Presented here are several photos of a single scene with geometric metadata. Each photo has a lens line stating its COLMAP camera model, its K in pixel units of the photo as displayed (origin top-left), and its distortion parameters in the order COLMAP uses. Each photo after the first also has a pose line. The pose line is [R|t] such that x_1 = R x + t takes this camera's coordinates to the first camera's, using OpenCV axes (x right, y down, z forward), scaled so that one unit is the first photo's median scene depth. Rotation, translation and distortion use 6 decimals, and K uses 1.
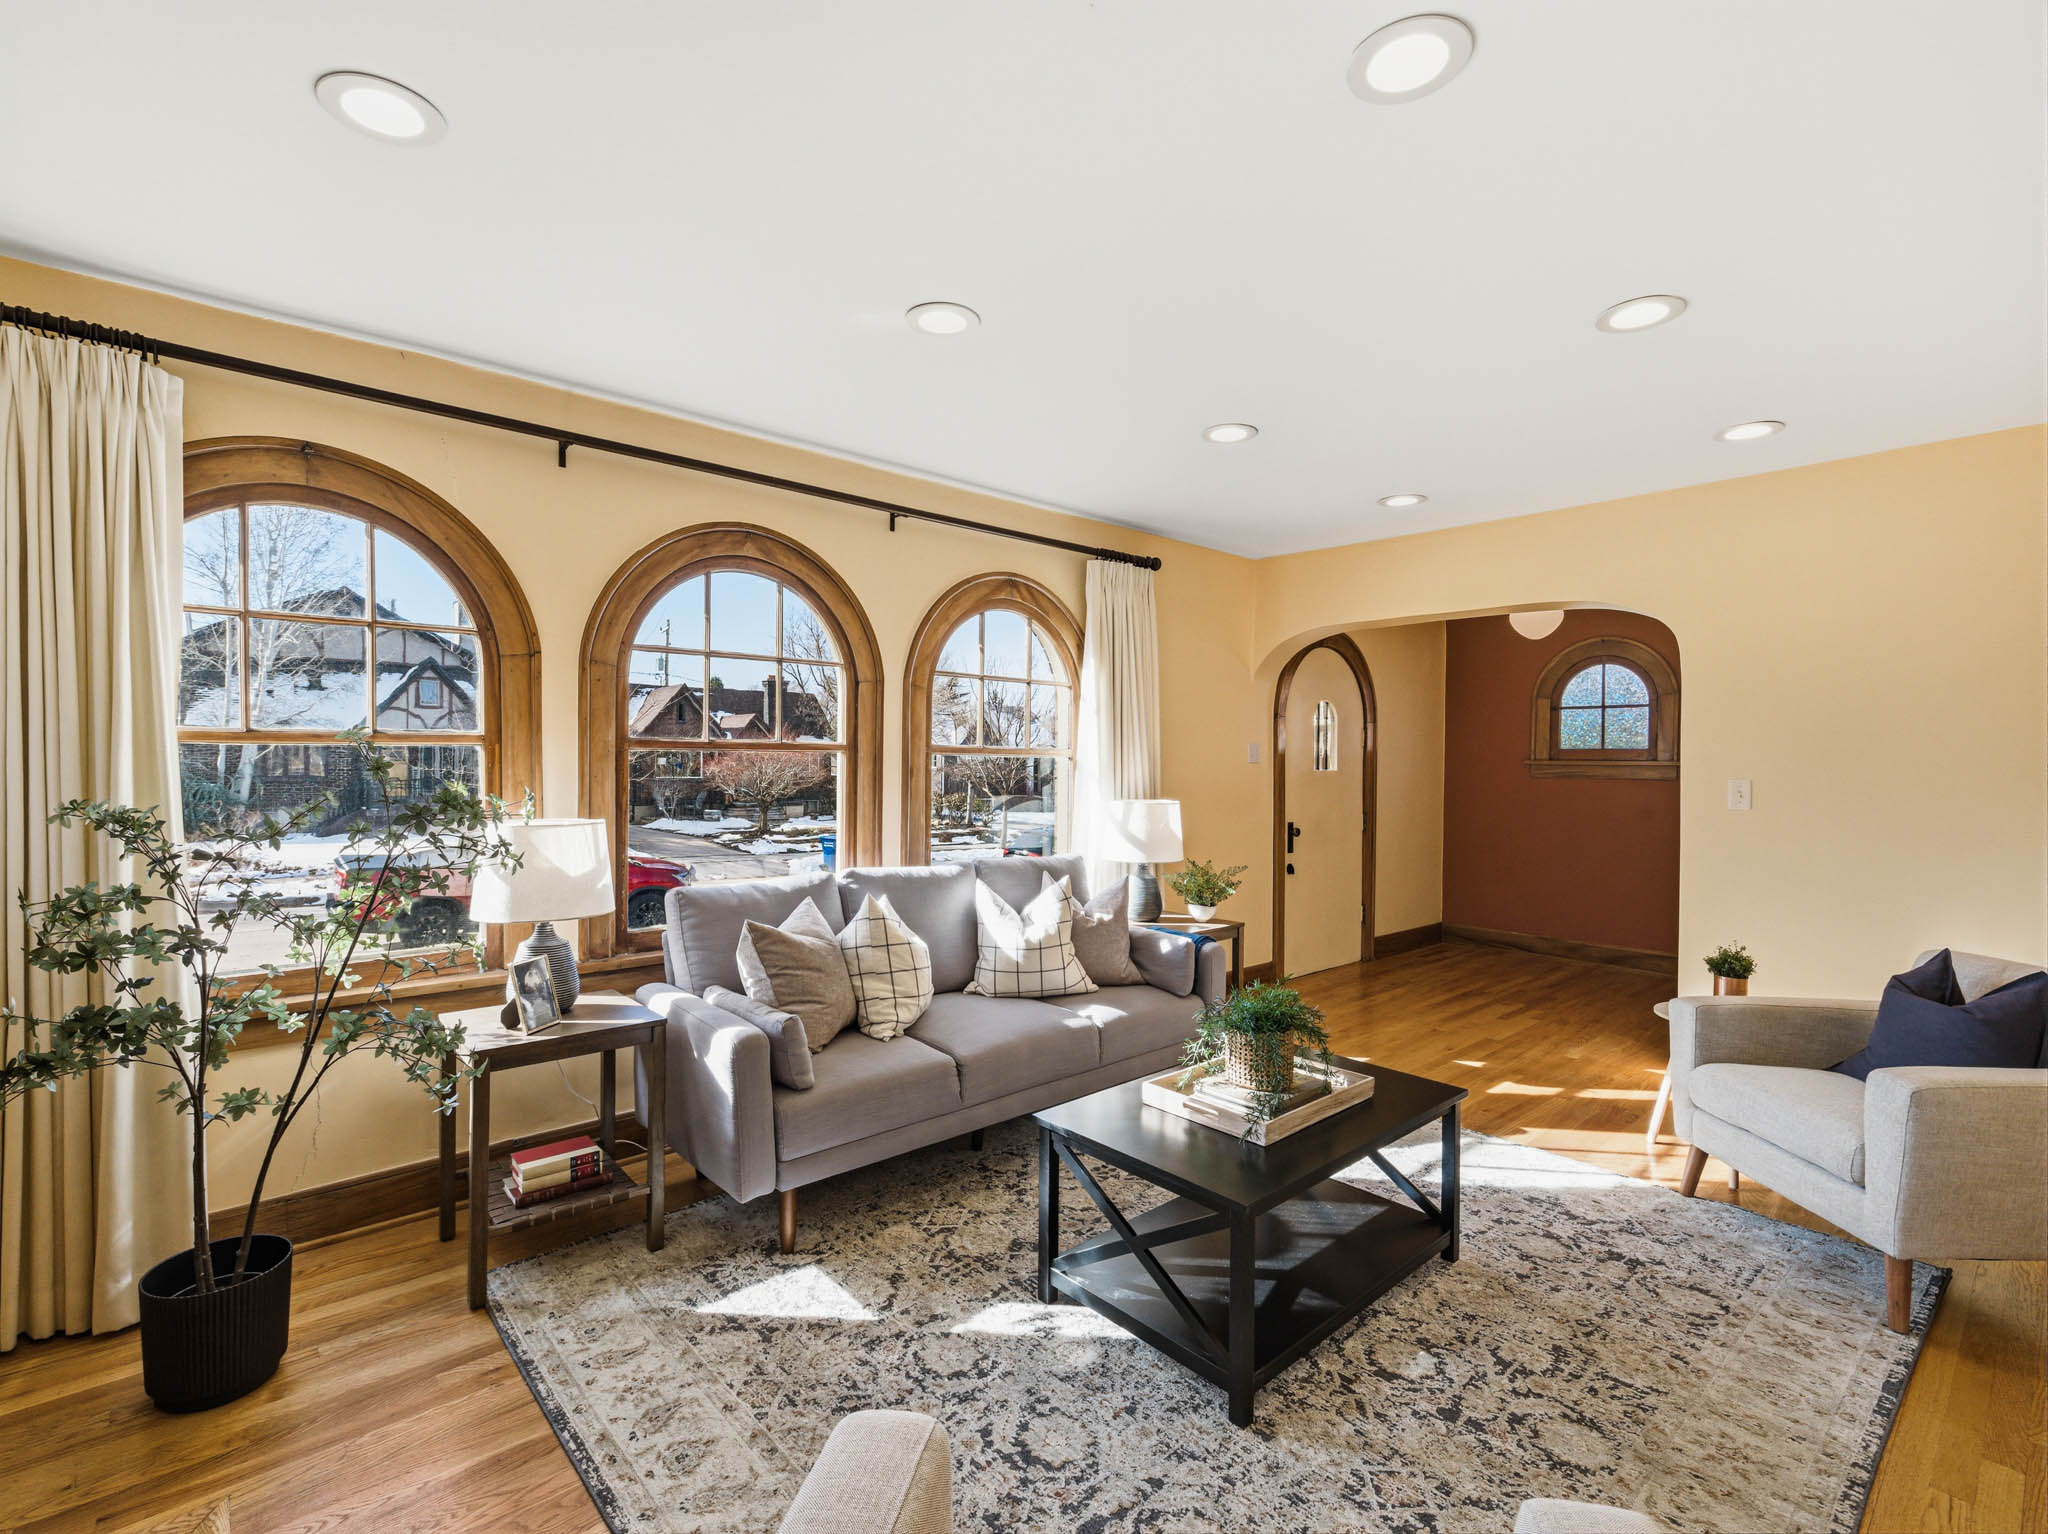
lens RADIAL K [[939.8, 0, 999.6], [0, 939.8, 770.4], [0, 0, 1]] dist [0.000381, -0.007405]
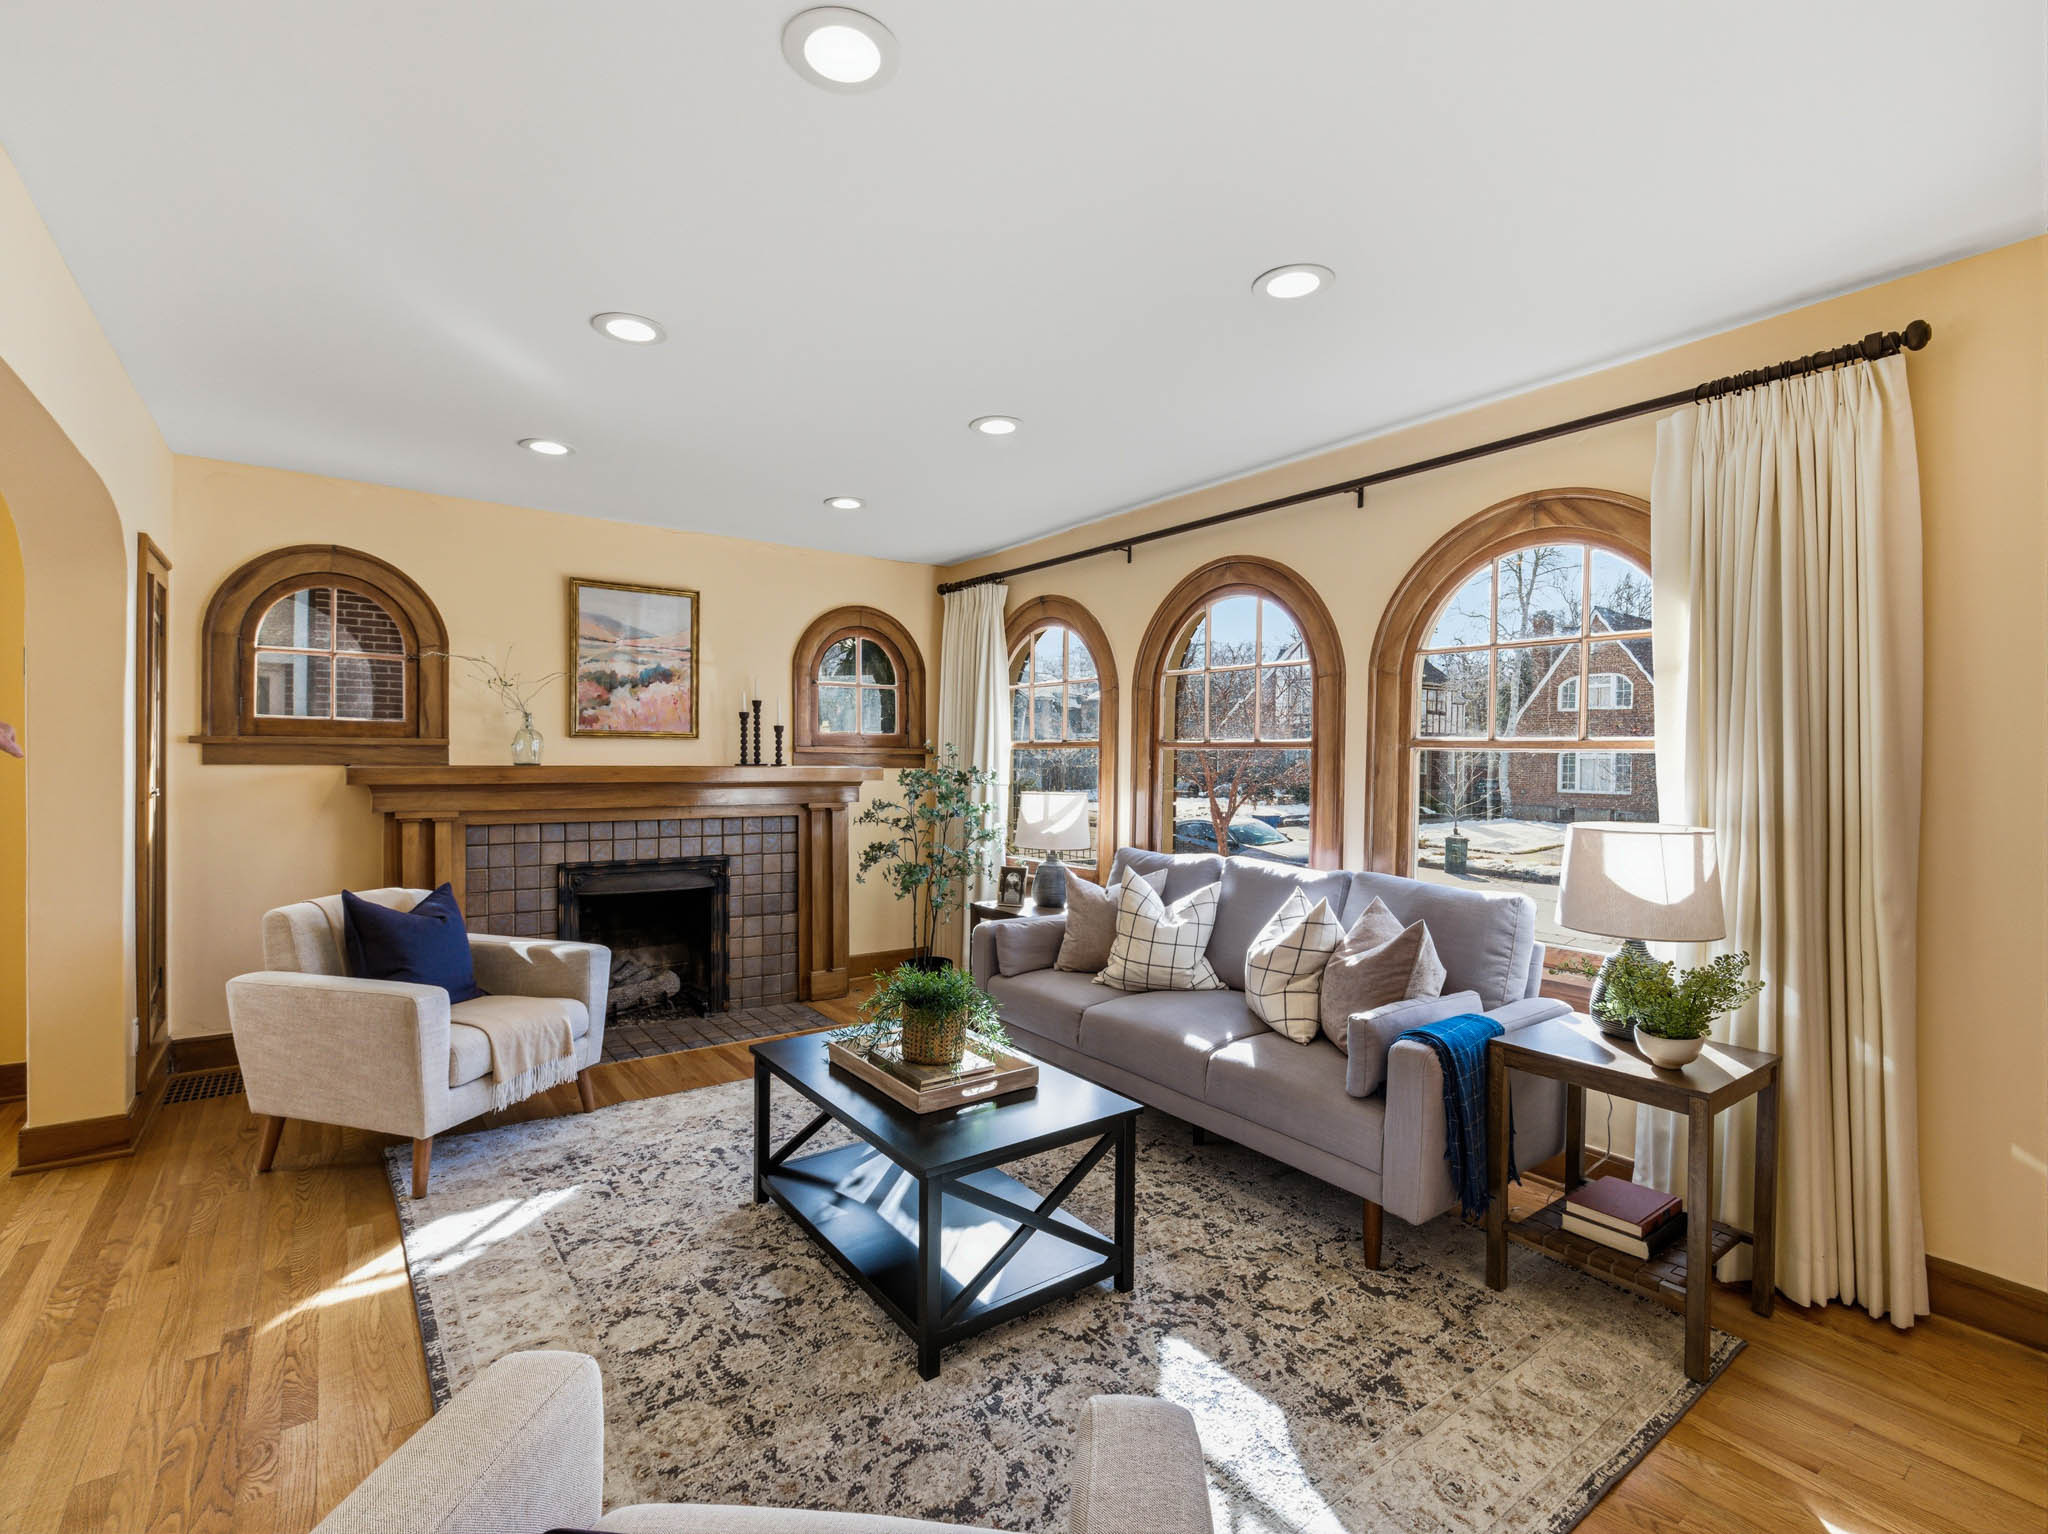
lens RADIAL K [[944.0, 0, 1006.0], [0, 944.0, 768.2], [0, 0, 1]] dist [0.002005, -0.000929]
pose [[-0.090820, 0.005119, -0.995854, 1.107808], [-0.022173, 0.999728, 0.007161, 0.001277], [0.995620, 0.022732, -0.090682, 0.985542]]
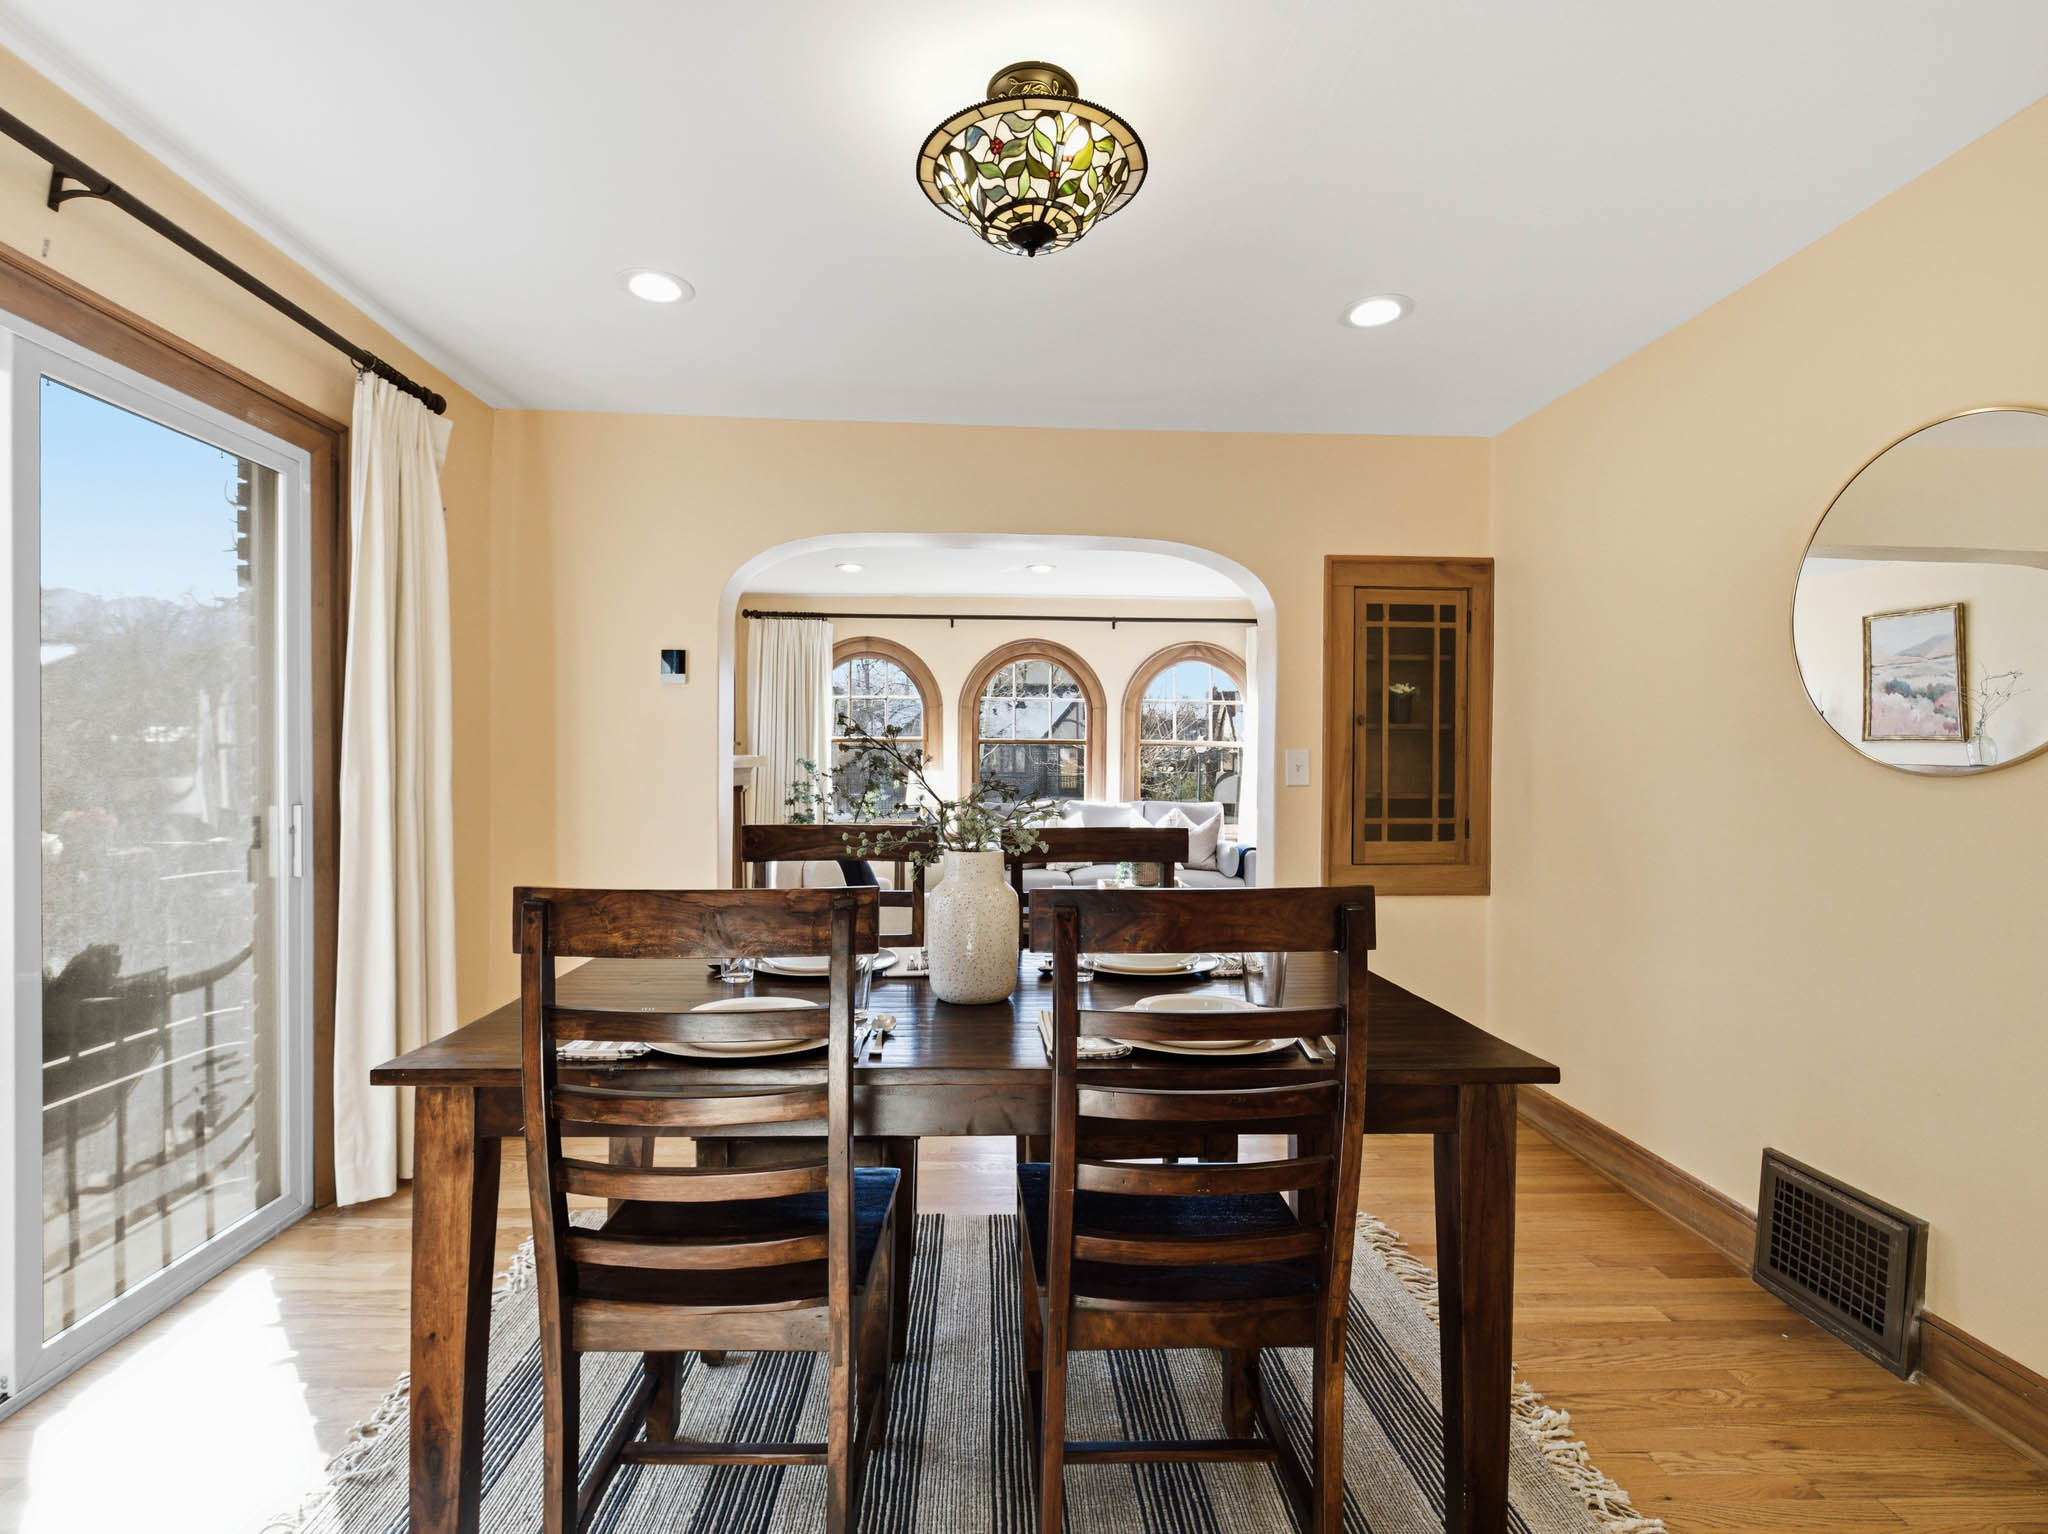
lens RADIAL K [[944.0, 0, 1006.0], [0, 944.0, 768.2], [0, 0, 1]] dist [0.002005, -0.000929]
pose [[0.784061, 0.006614, -0.620649, 1.217630], [-0.010478, 0.999942, -0.002582, 0.047673], [0.620595, 0.008527, 0.784085, -0.873086]]
